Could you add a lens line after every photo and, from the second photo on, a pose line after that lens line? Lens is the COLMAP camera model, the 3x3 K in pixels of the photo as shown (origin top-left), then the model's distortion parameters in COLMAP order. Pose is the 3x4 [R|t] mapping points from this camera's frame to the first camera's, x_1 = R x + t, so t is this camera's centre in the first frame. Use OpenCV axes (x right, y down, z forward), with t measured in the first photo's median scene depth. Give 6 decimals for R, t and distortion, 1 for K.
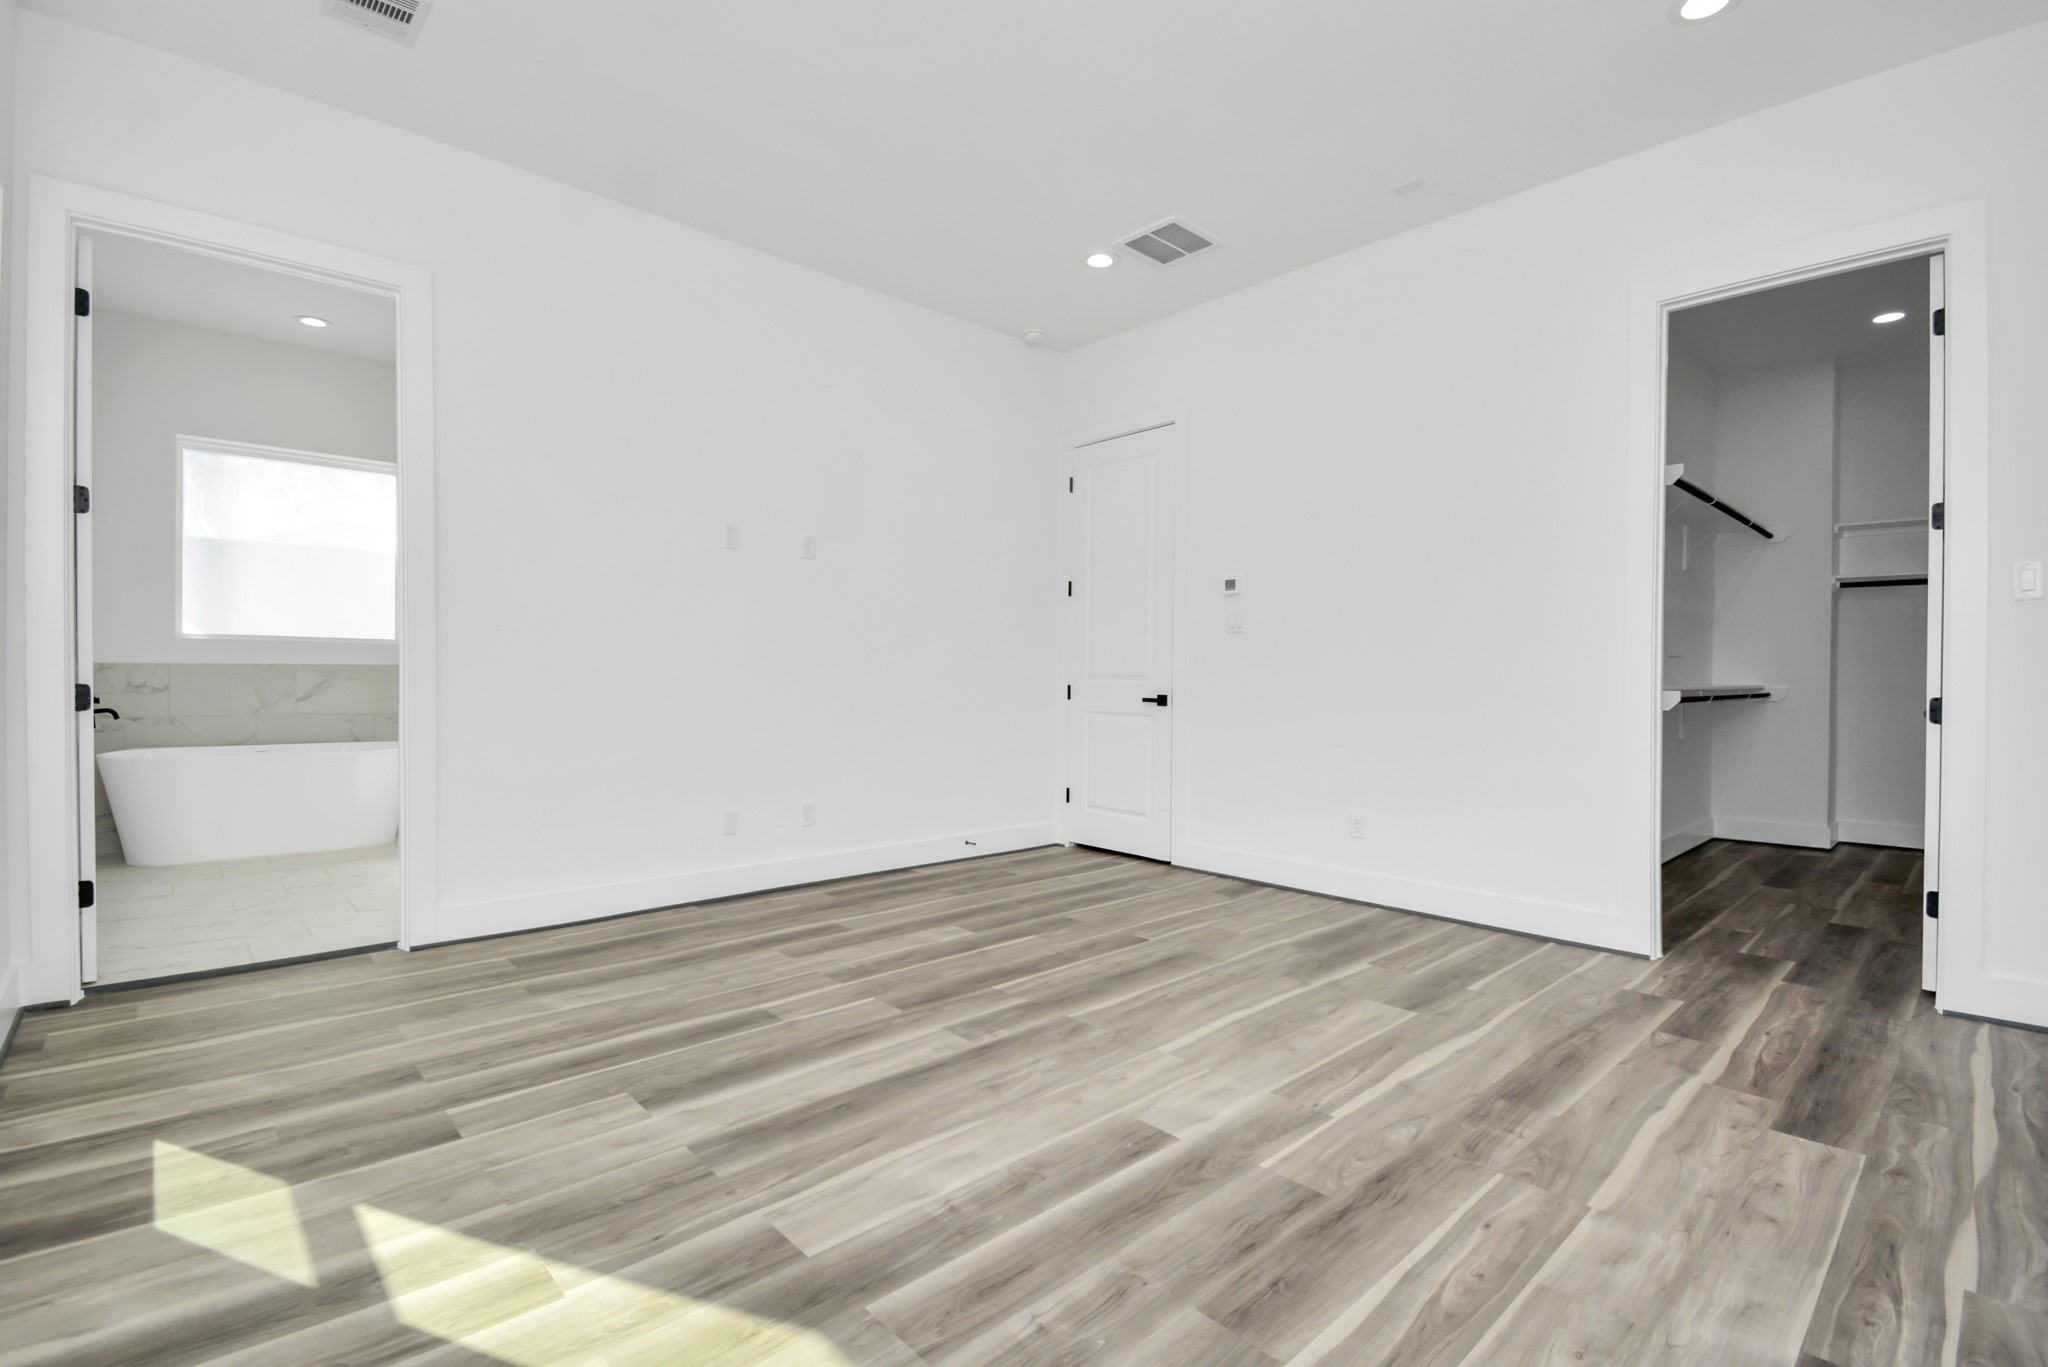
lens RADIAL K [[883.9, 0, 1024.0], [0, 883.9, 683.5], [0, 0, 1]] dist [0.020411, -0.021709]
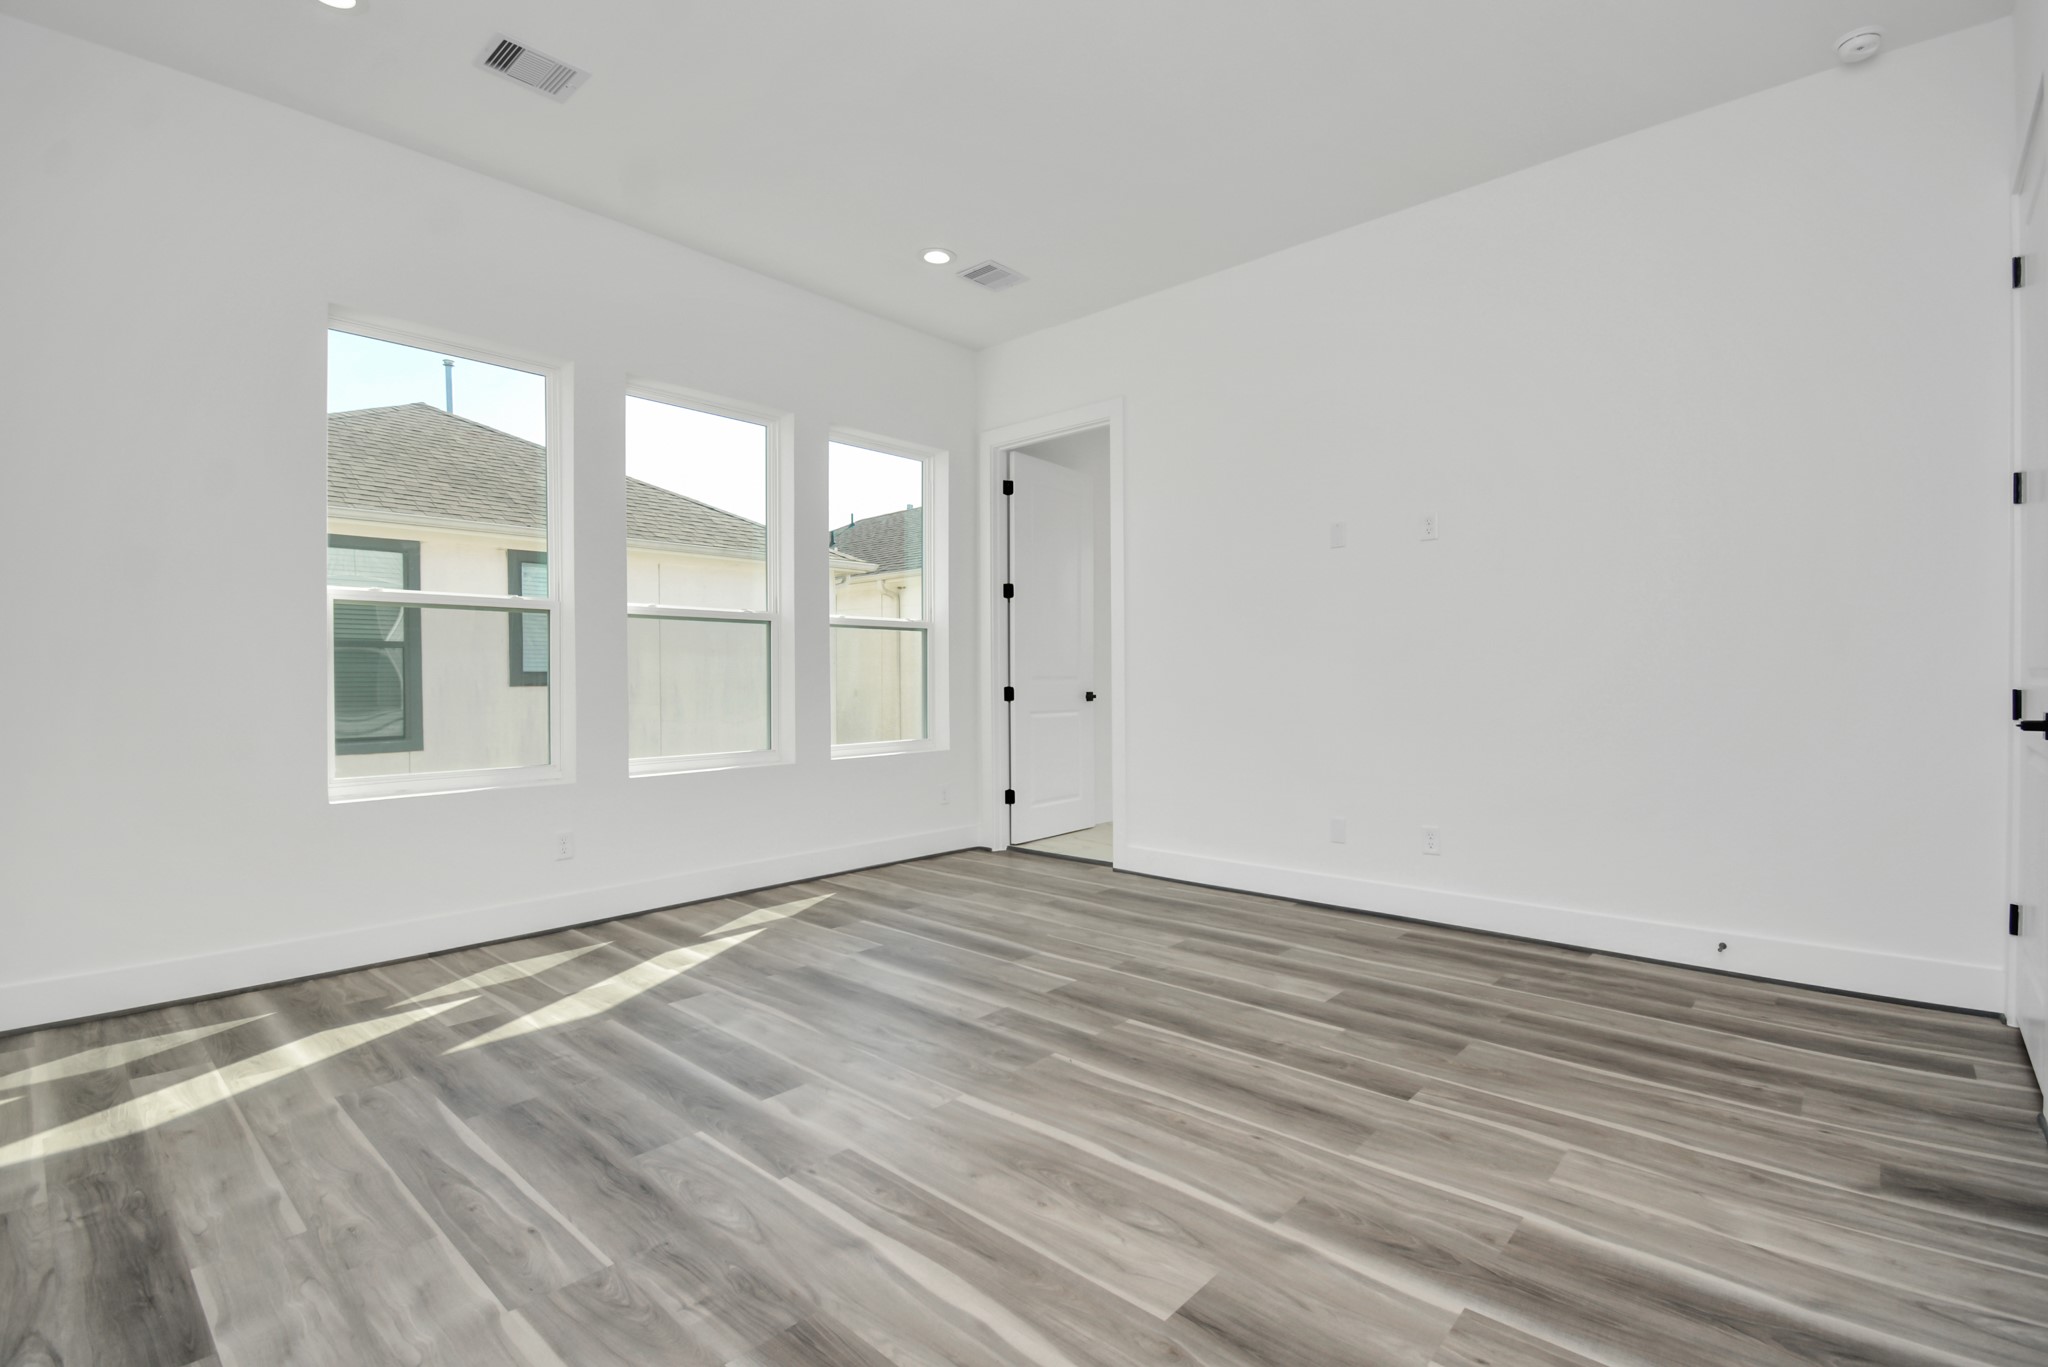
lens RADIAL K [[909.4, 0, 1026.5], [0, 909.4, 682.4], [0, 0, 1]] dist [0.013601, -0.022222]
pose [[0.125996, -0.004912, -0.992019, 0.947374], [-0.001804, 0.999985, -0.005181, 0.003970], [0.992029, 0.002442, 0.125985, 0.841306]]
